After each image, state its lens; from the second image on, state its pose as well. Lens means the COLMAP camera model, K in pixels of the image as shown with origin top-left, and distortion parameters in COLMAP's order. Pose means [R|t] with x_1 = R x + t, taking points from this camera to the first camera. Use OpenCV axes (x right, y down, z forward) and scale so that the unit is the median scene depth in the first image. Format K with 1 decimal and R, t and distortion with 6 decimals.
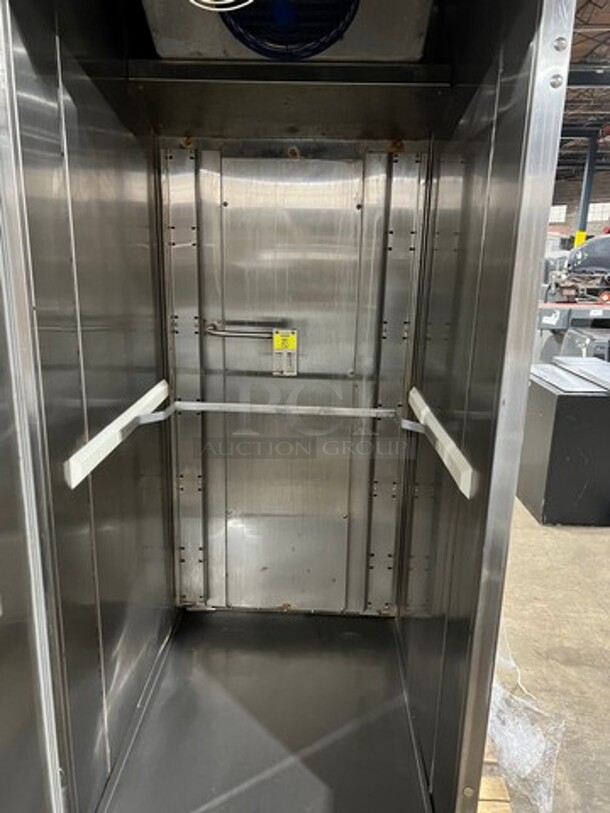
lens RADIAL K [[662.3, 0, 298.6], [0, 662.3, 439.3], [0, 0, 1]] dist [0.054381, -0.078857]
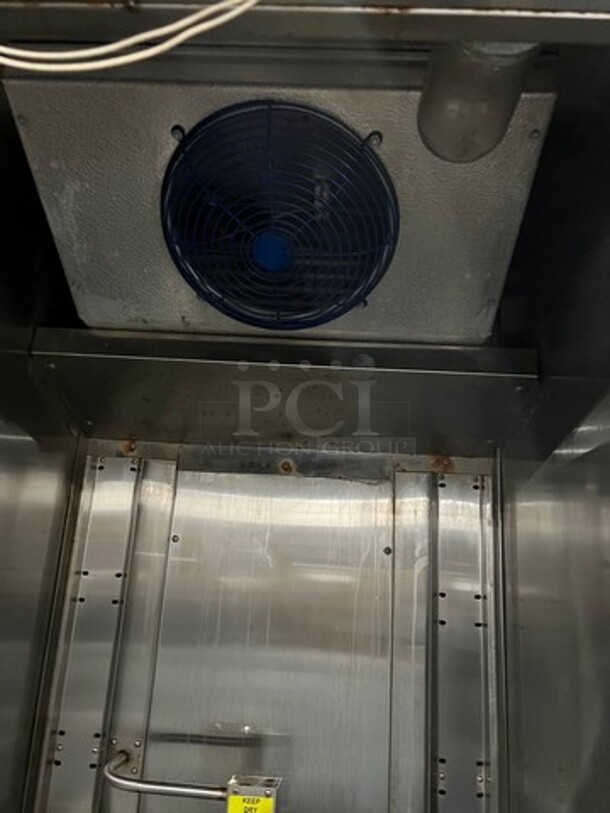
lens RADIAL K [[662.3, 0, 303.1], [0, 662.3, 404.0], [0, 0, 1]] dist [0.054381, -0.078857]
pose [[0.999340, 0.035836, -0.006013, 0.010119], [-0.034245, 0.873515, -0.485591, -0.165402], [-0.012149, 0.485476, 0.874165, 0.393723]]
